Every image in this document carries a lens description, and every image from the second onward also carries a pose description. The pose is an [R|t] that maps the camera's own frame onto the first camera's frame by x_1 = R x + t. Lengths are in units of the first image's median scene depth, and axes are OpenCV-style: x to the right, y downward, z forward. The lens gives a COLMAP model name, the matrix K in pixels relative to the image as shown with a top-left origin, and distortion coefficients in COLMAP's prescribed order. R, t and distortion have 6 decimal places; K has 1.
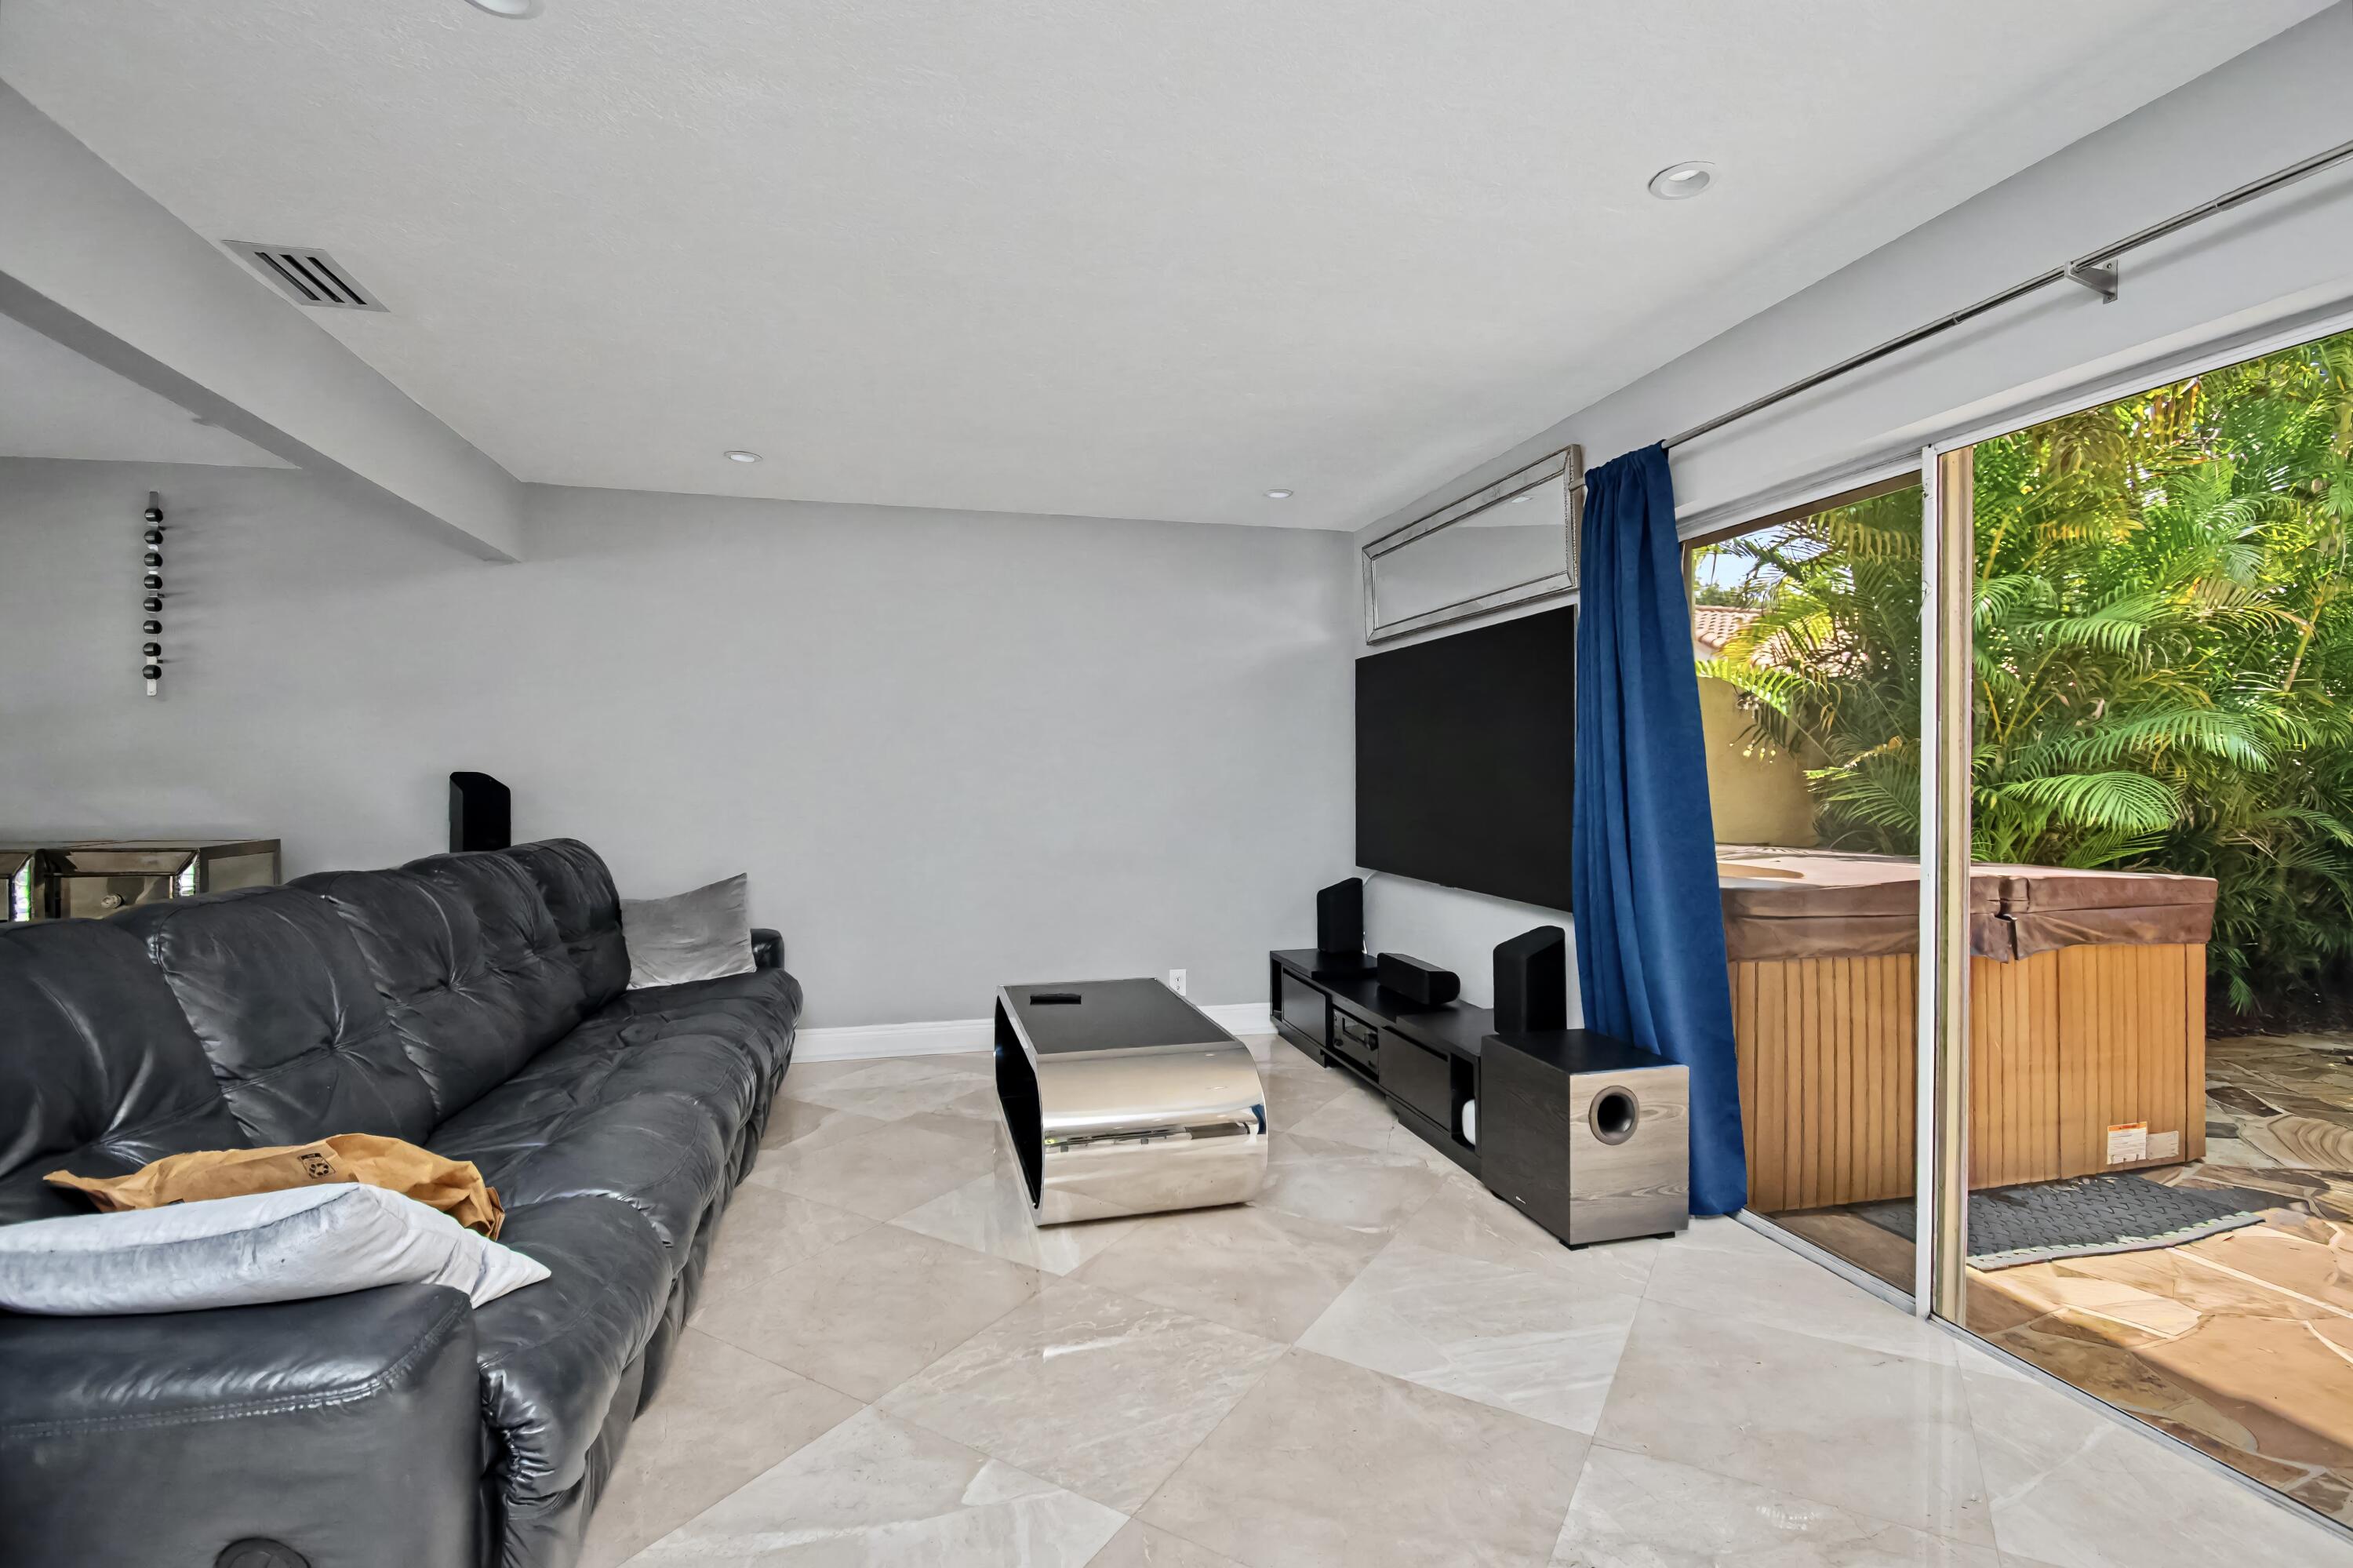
lens RADIAL K [[1043.4, 0, 1188.6], [0, 1043.4, 783.1], [0, 0, 1]] dist [-0.002358, -0.009905]
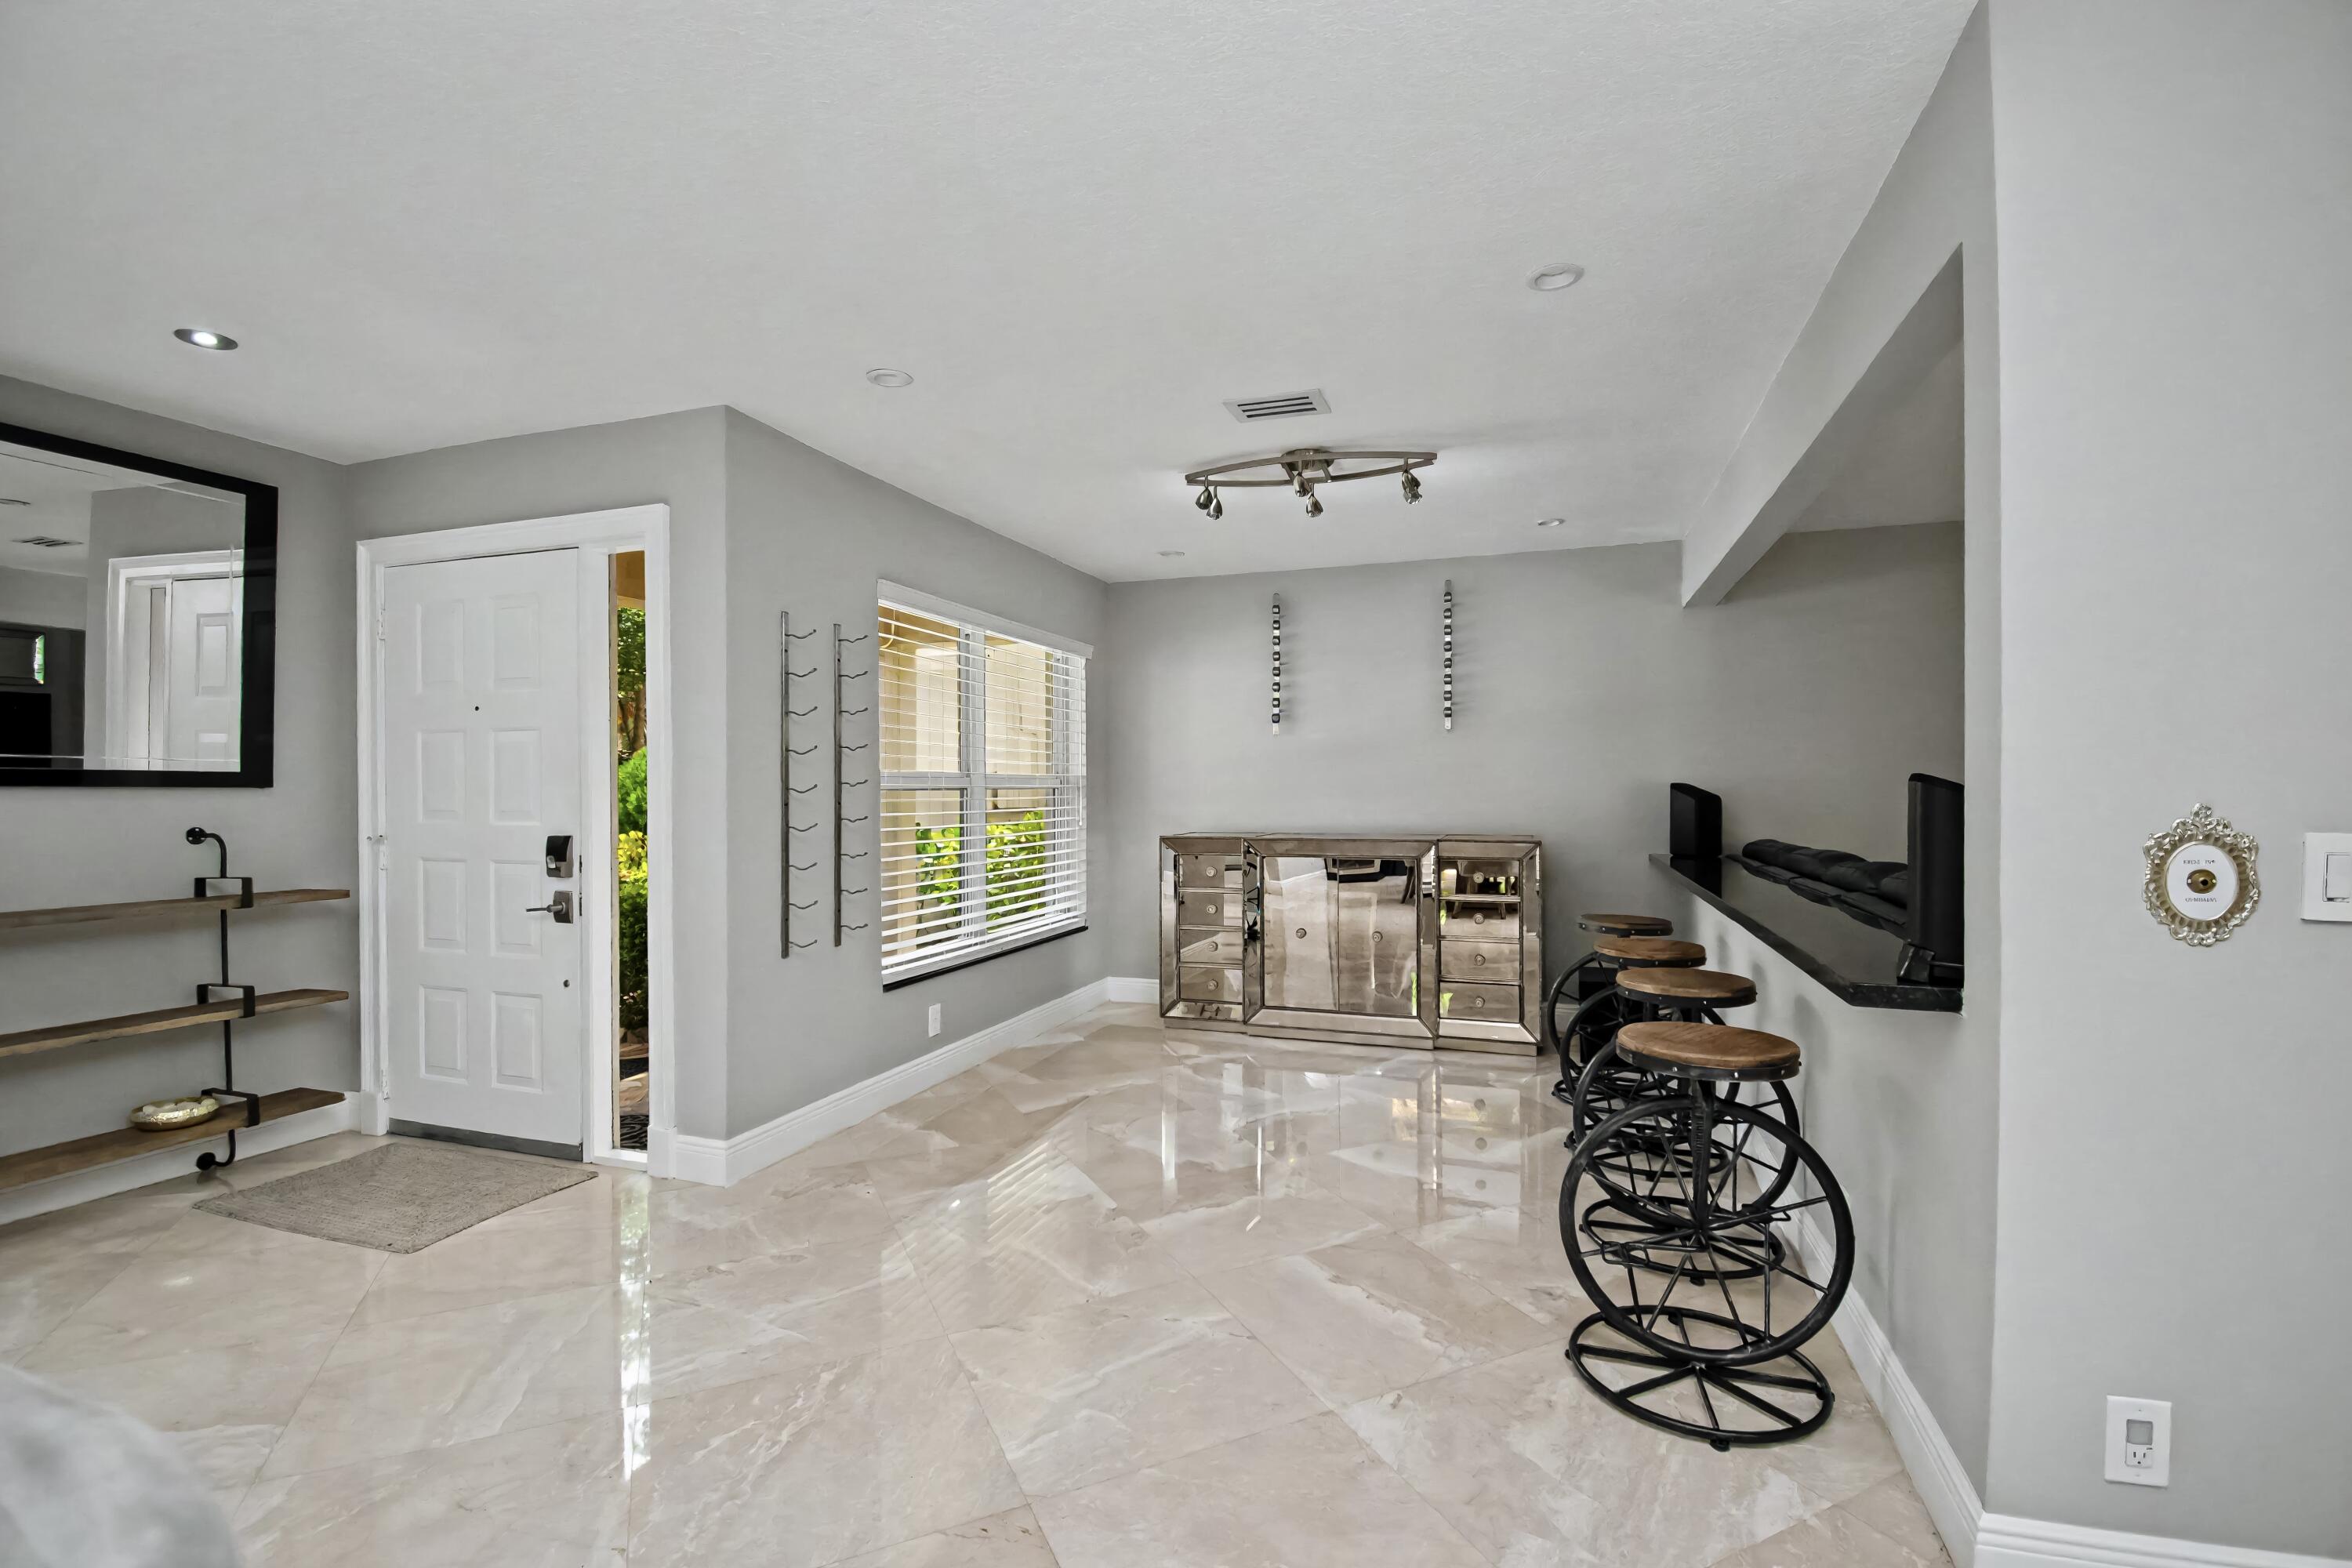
lens RADIAL K [[1043.0, 0, 1195.4], [0, 1043.0, 794.4], [0, 0, 1]] dist [-0.002358, -0.009905]
pose [[0.832533, -0.002170, -0.553971, -0.716278], [0.006531, 0.999961, 0.005899, -0.011893], [0.553936, -0.008530, 0.832515, -0.475693]]
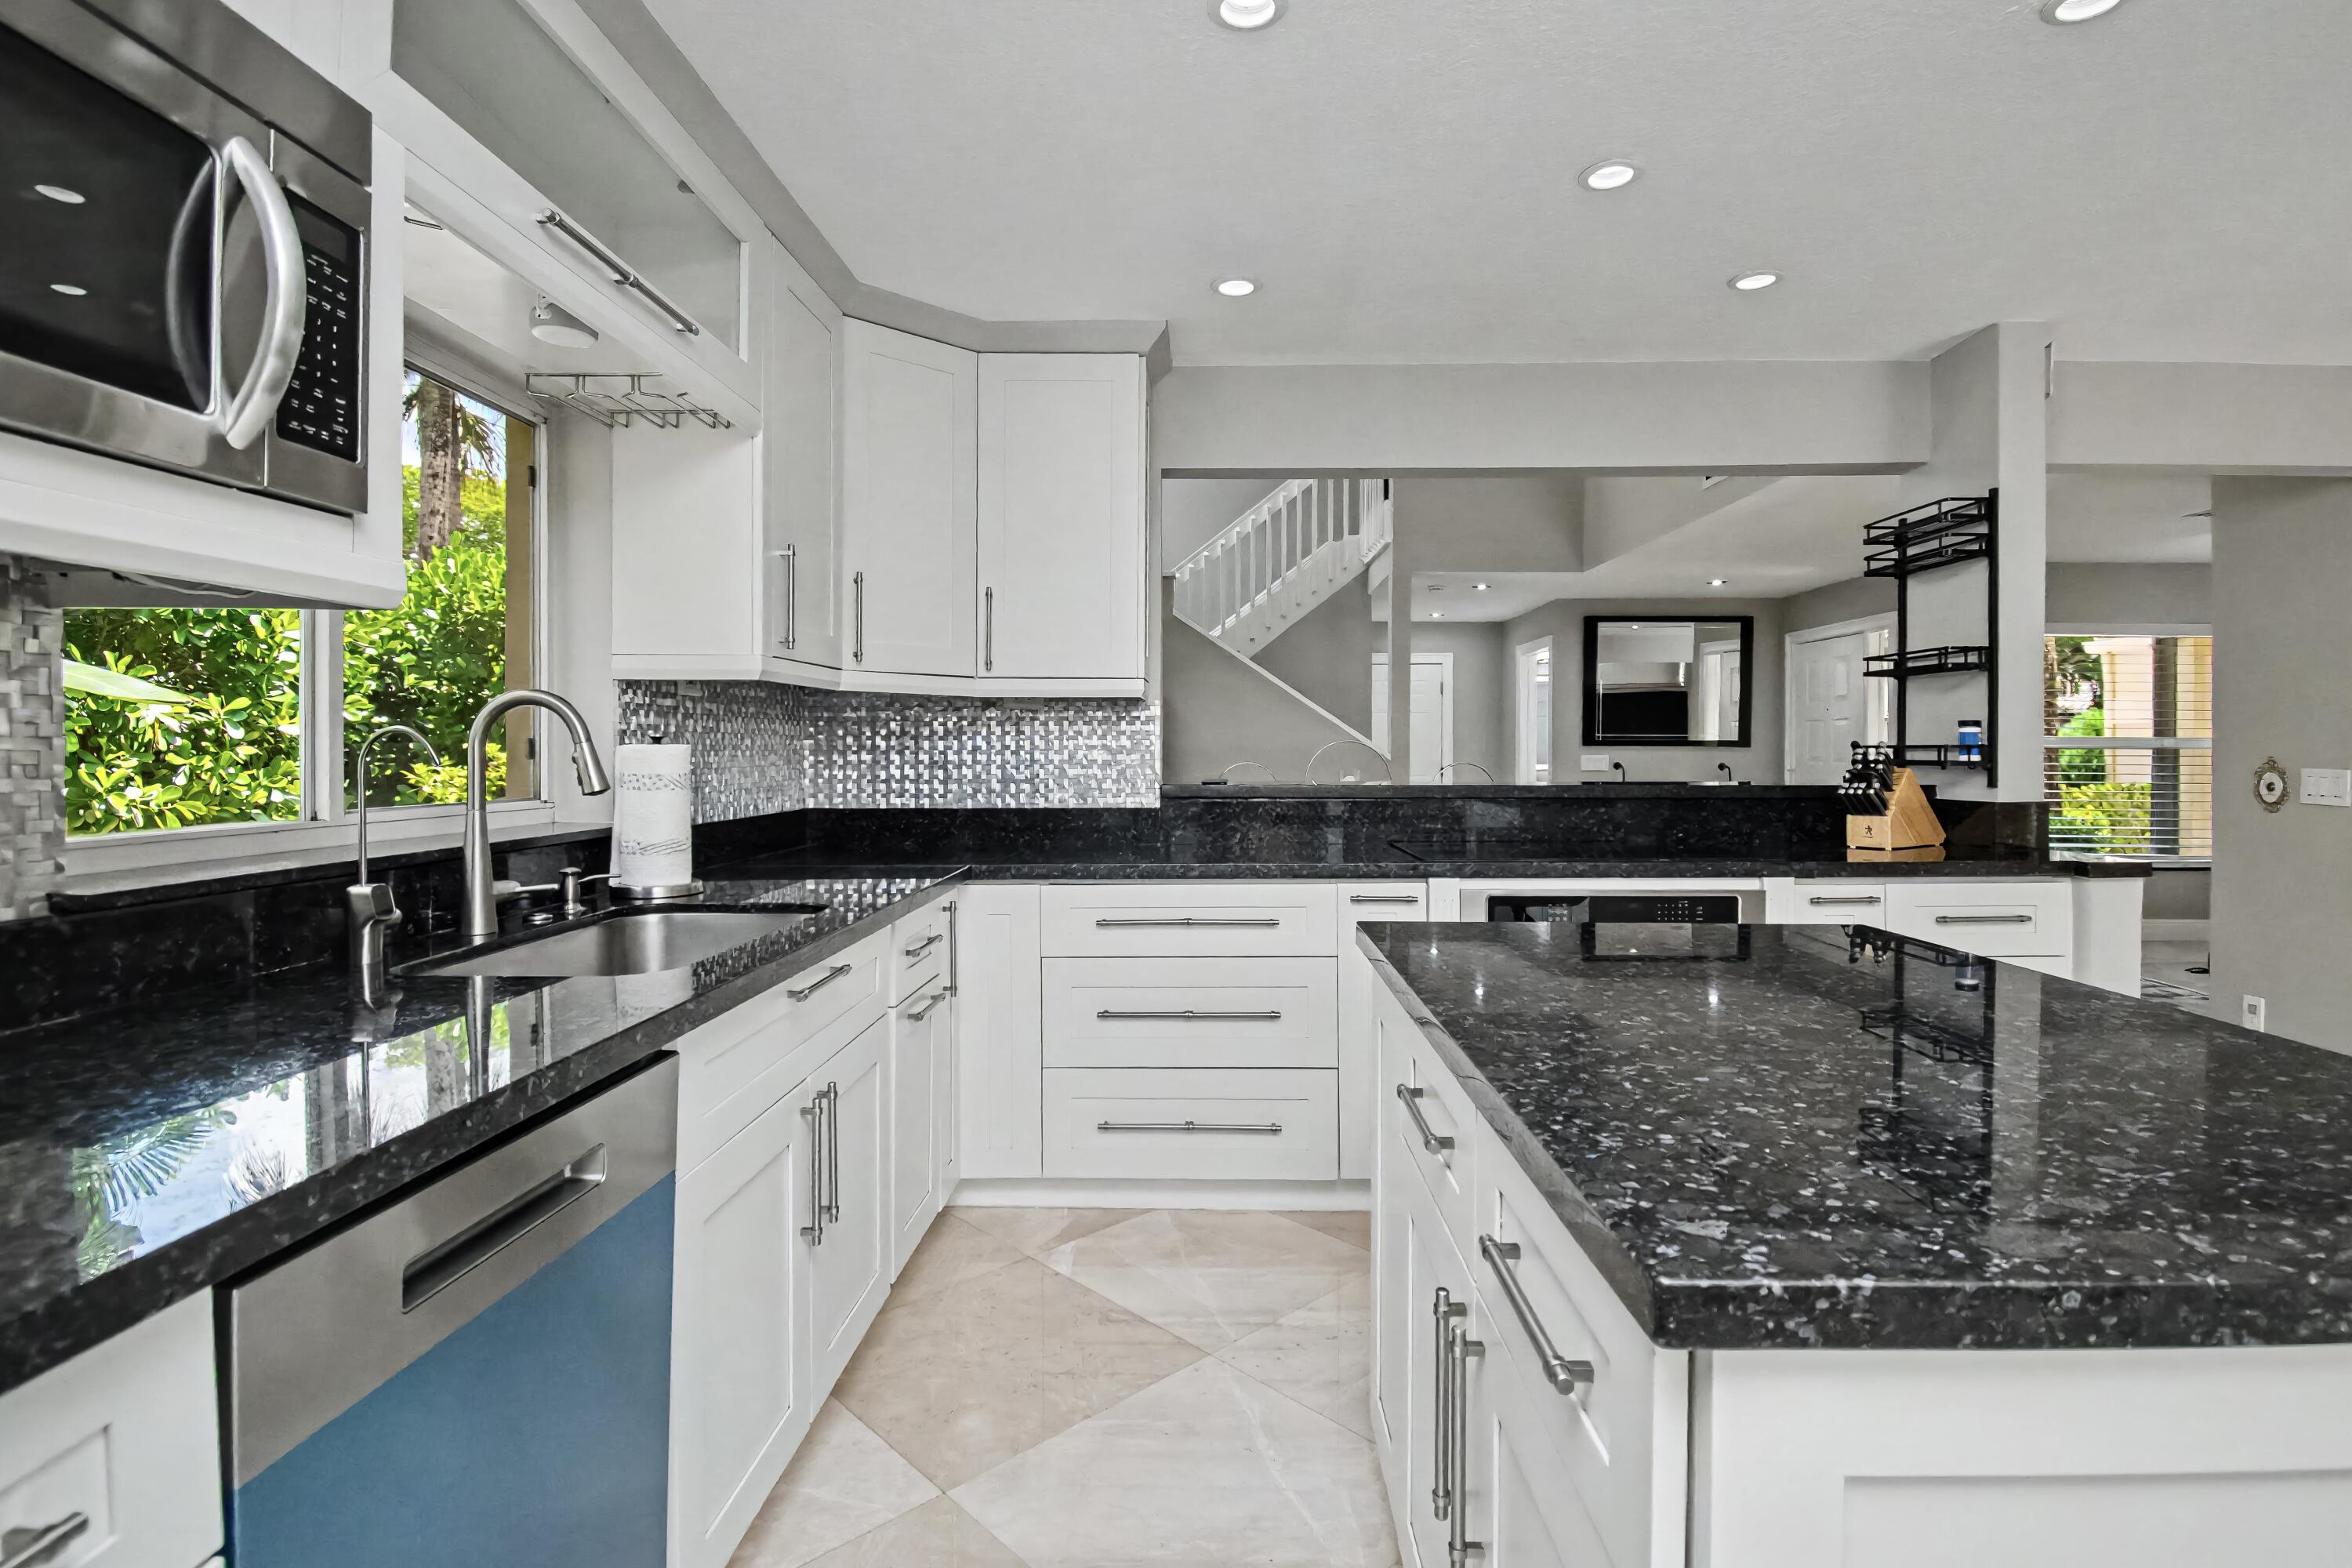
lens RADIAL K [[1134.1, 0, 1175.5], [0, 1134.1, 759.2], [0, 0, 1]] dist [-0.014419, -0.001094]
pose [[-0.290166, 0.005579, -0.956960, 1.163777], [0.001218, 0.999984, 0.005461, -0.005821], [0.956975, 0.000419, -0.290169, -0.673184]]
